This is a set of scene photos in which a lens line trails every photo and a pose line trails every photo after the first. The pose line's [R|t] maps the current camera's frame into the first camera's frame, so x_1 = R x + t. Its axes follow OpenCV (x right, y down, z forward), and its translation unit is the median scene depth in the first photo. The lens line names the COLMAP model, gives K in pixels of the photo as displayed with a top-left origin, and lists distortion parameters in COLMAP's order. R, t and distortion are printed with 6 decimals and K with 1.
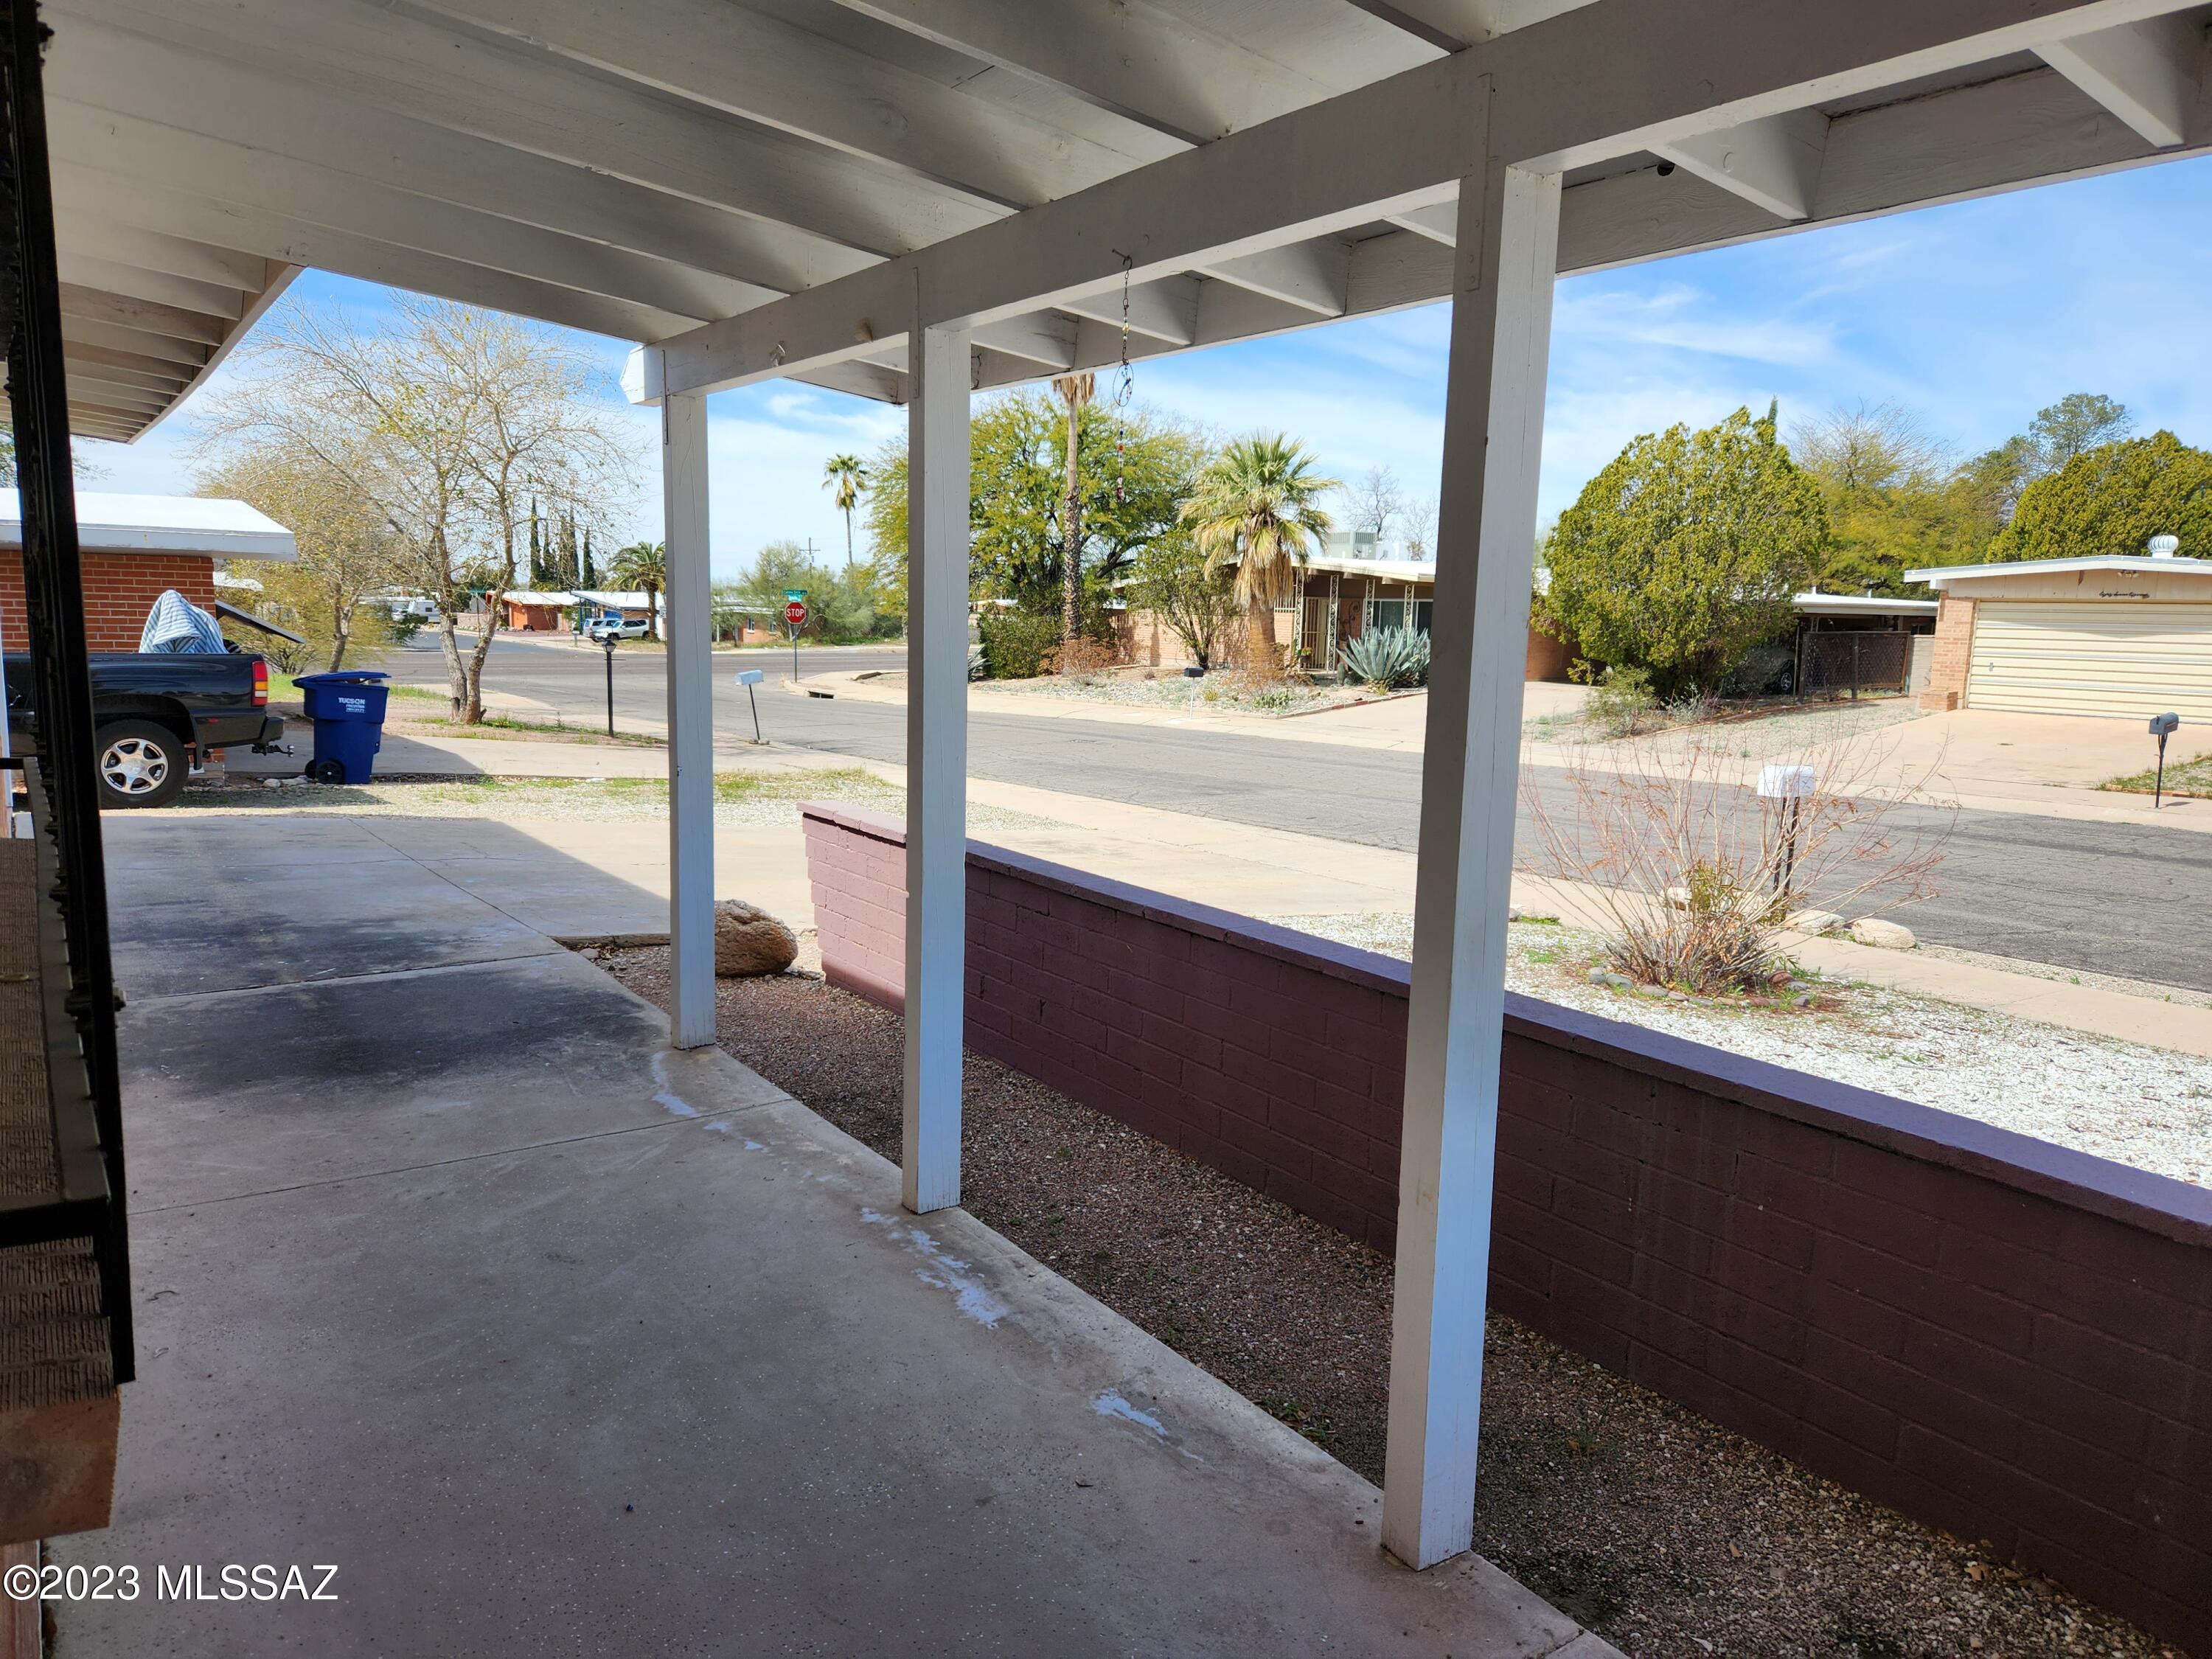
lens RADIAL K [[1478.5, 0, 1099.5], [0, 1478.5, 835.1], [0, 0, 1]] dist [0.065137, -0.048620]
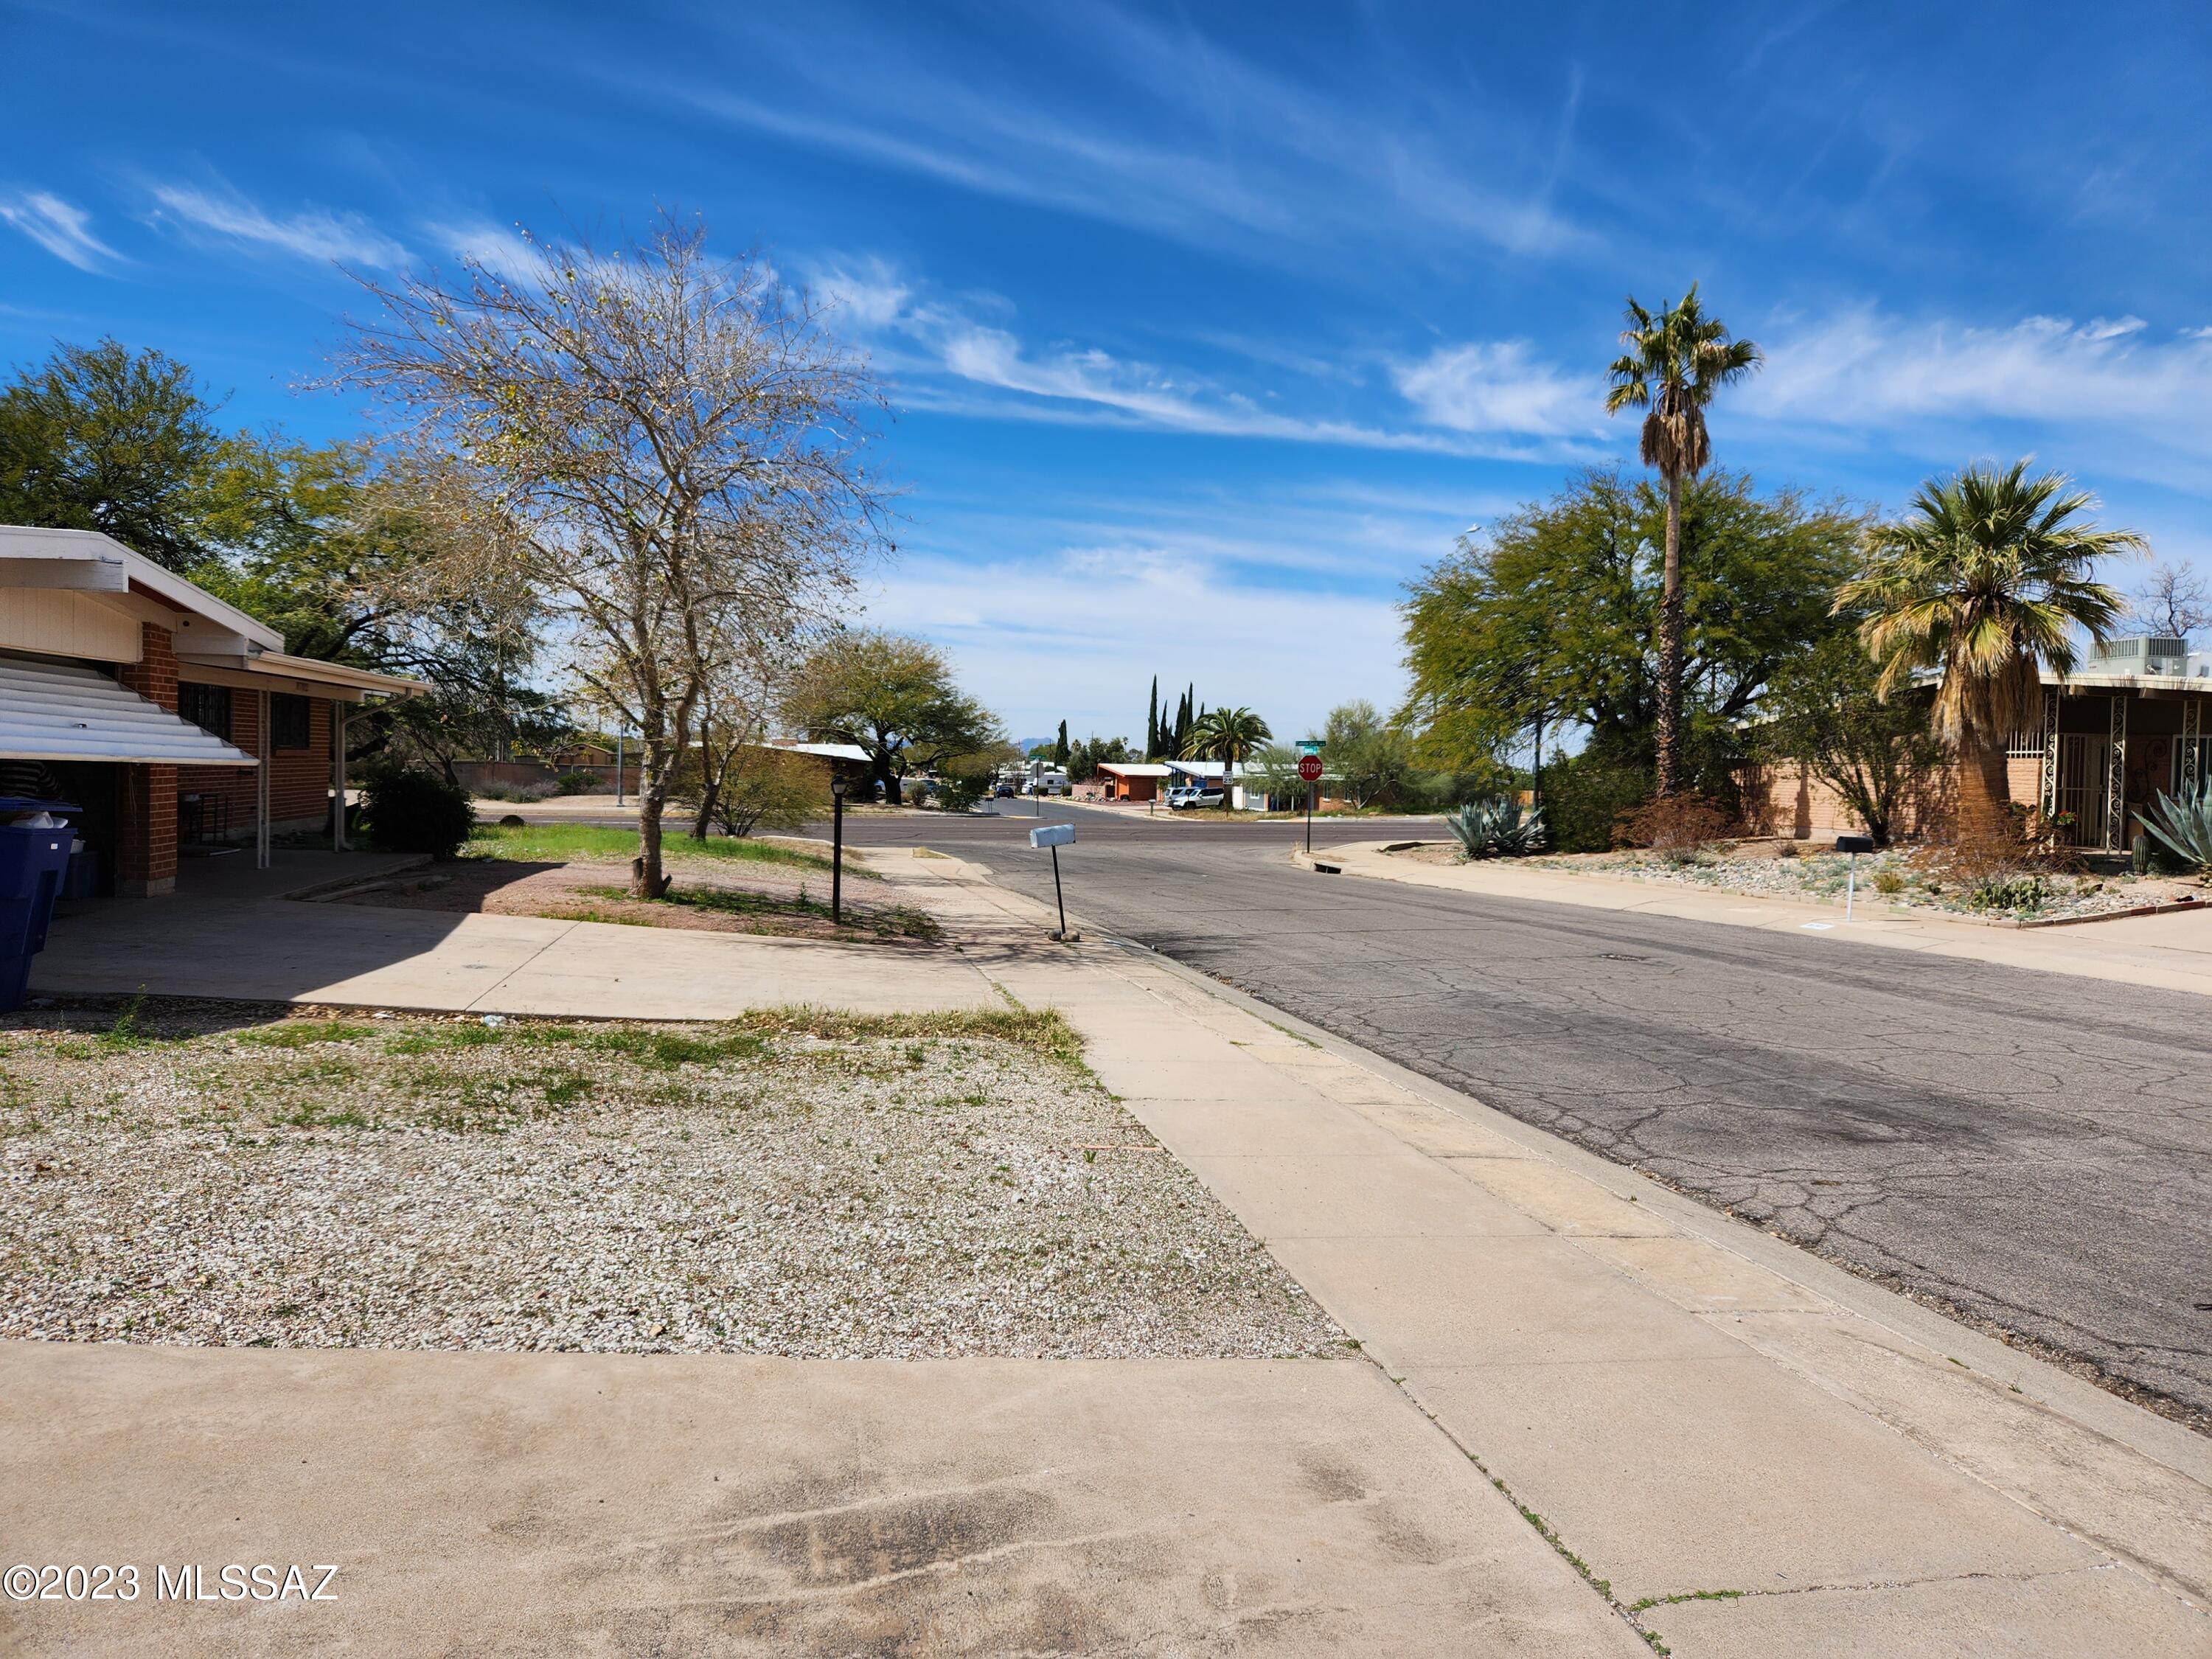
lens RADIAL K [[1478.5, 0, 1101.6], [0, 1478.5, 812.2], [0, 0, 1]] dist [0.065137, -0.048620]
pose [[0.913788, 0.007109, -0.406129, 0.025020], [-0.060883, 0.990949, -0.119639, -0.025027], [0.401602, 0.134051, 0.905950, 0.255441]]
